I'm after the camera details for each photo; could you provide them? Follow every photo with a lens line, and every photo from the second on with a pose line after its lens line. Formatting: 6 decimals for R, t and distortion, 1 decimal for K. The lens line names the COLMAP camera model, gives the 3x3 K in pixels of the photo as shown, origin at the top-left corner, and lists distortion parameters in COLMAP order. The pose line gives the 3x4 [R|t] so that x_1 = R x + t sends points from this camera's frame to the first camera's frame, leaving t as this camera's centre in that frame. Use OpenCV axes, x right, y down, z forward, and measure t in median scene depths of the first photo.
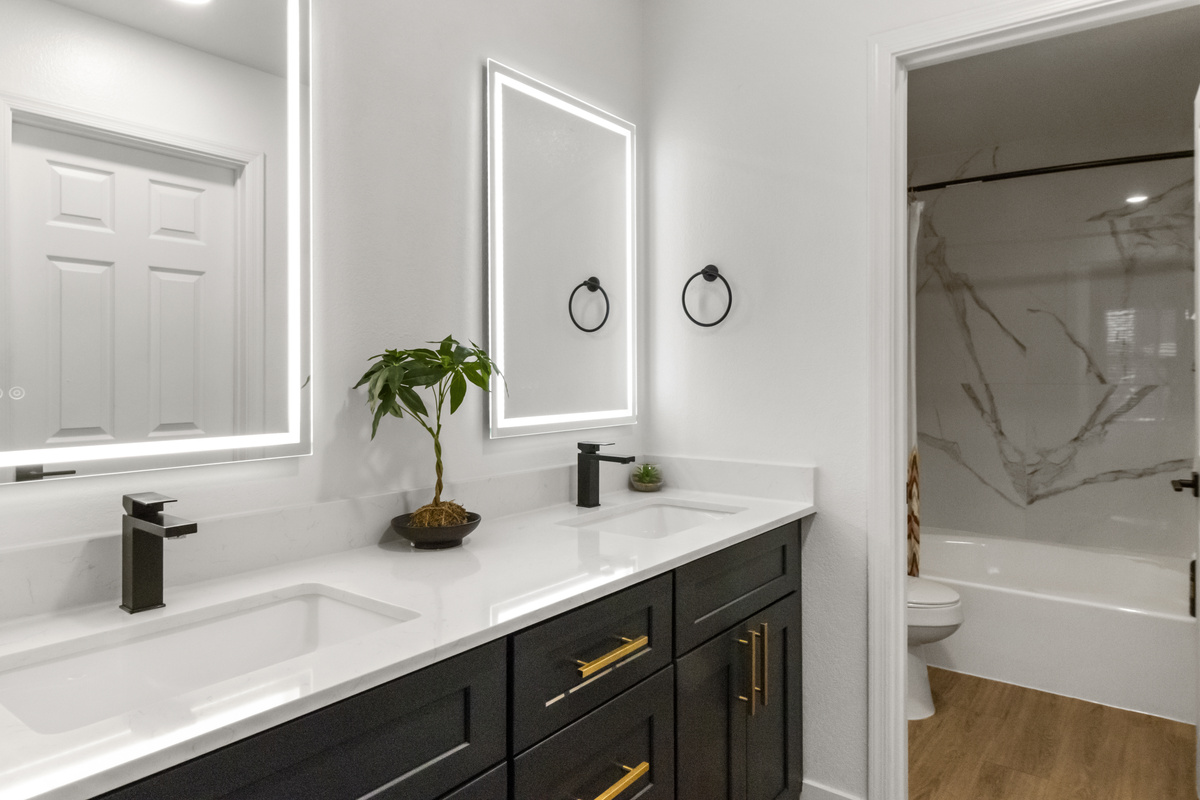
lens RADIAL K [[749.0, 0, 617.8], [0, 749.0, 375.7], [0, 0, 1]] dist [0.016122, -0.002874]
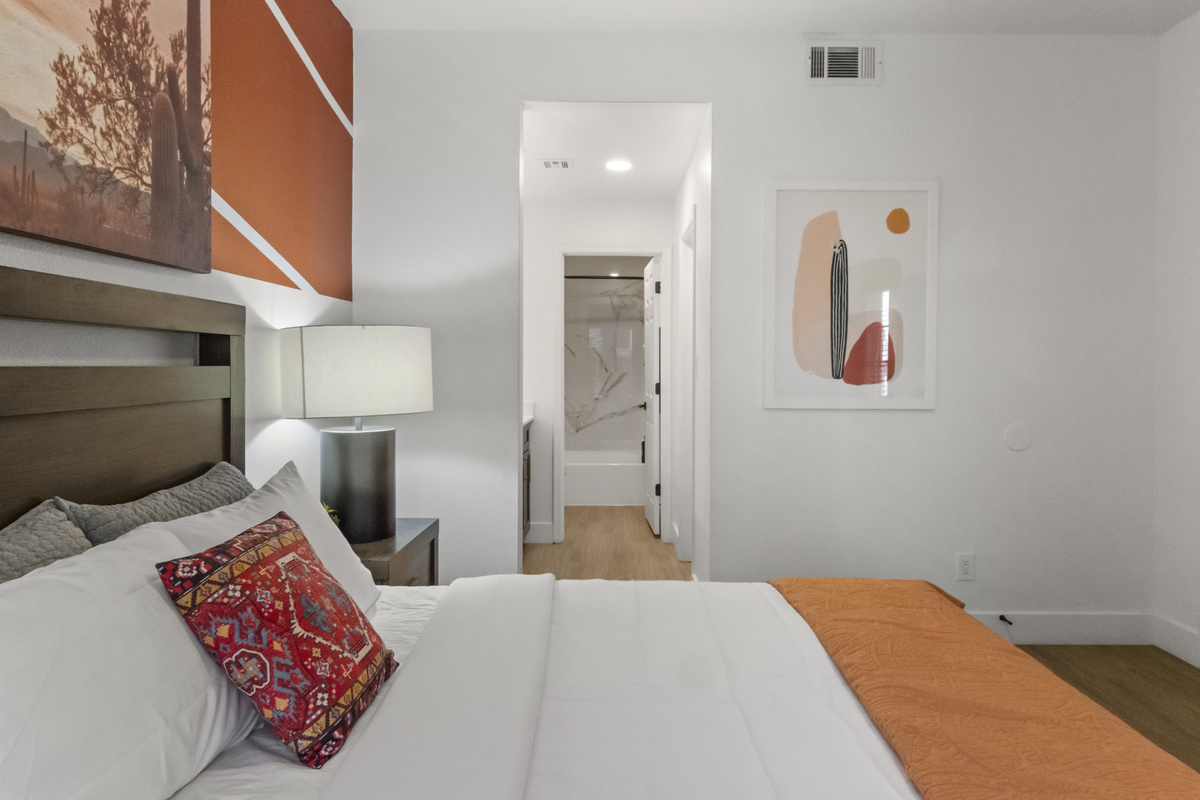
lens RADIAL K [[749.0, 0, 617.8], [0, 749.0, 375.7], [0, 0, 1]] dist [0.016122, -0.002874]
pose [[0.801887, -0.003975, 0.597463, -0.552206], [-0.001072, 0.999967, 0.008091, 0.004327], [-0.597475, -0.007128, 0.801856, -0.657546]]
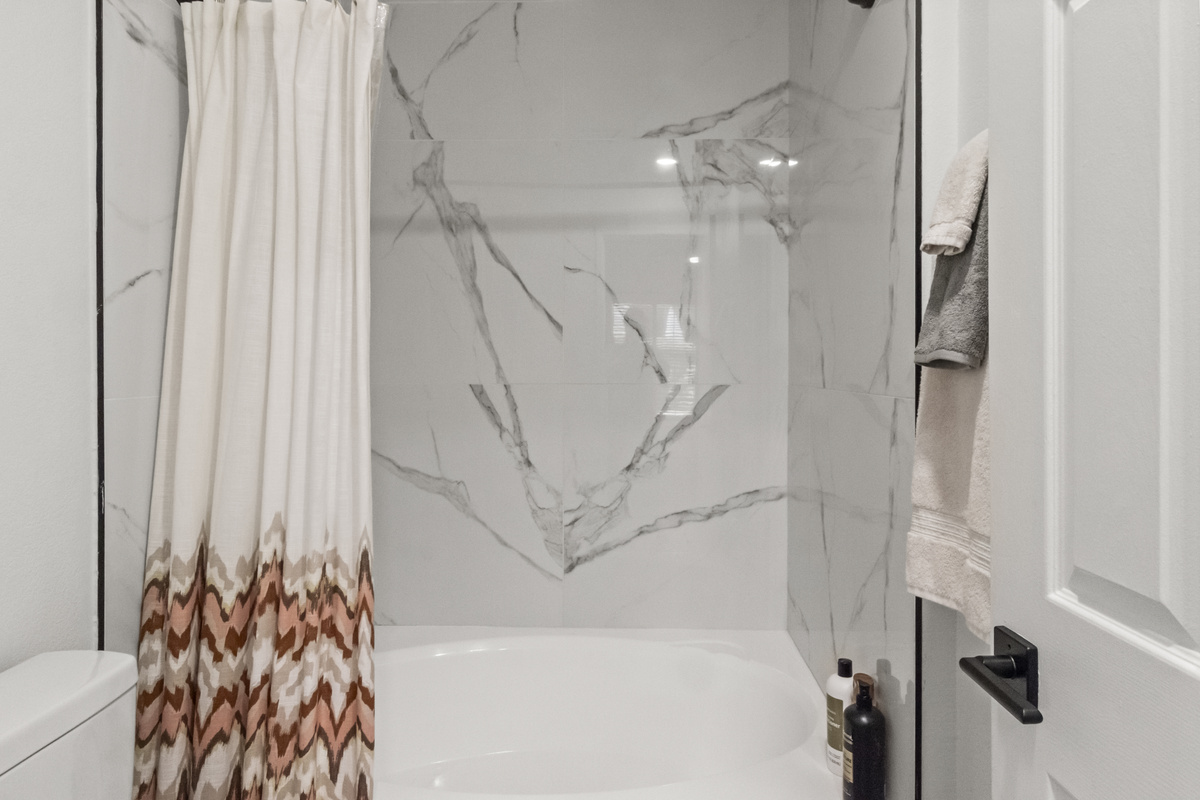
lens RADIAL K [[749.0, 0, 617.8], [0, 749.0, 375.7], [0, 0, 1]] dist [0.016122, -0.002874]
pose [[0.821694, -0.007323, 0.569881, 0.221233], [0.002811, 0.999957, 0.008796, -0.001676], [-0.569921, -0.005626, 0.821680, 0.455912]]
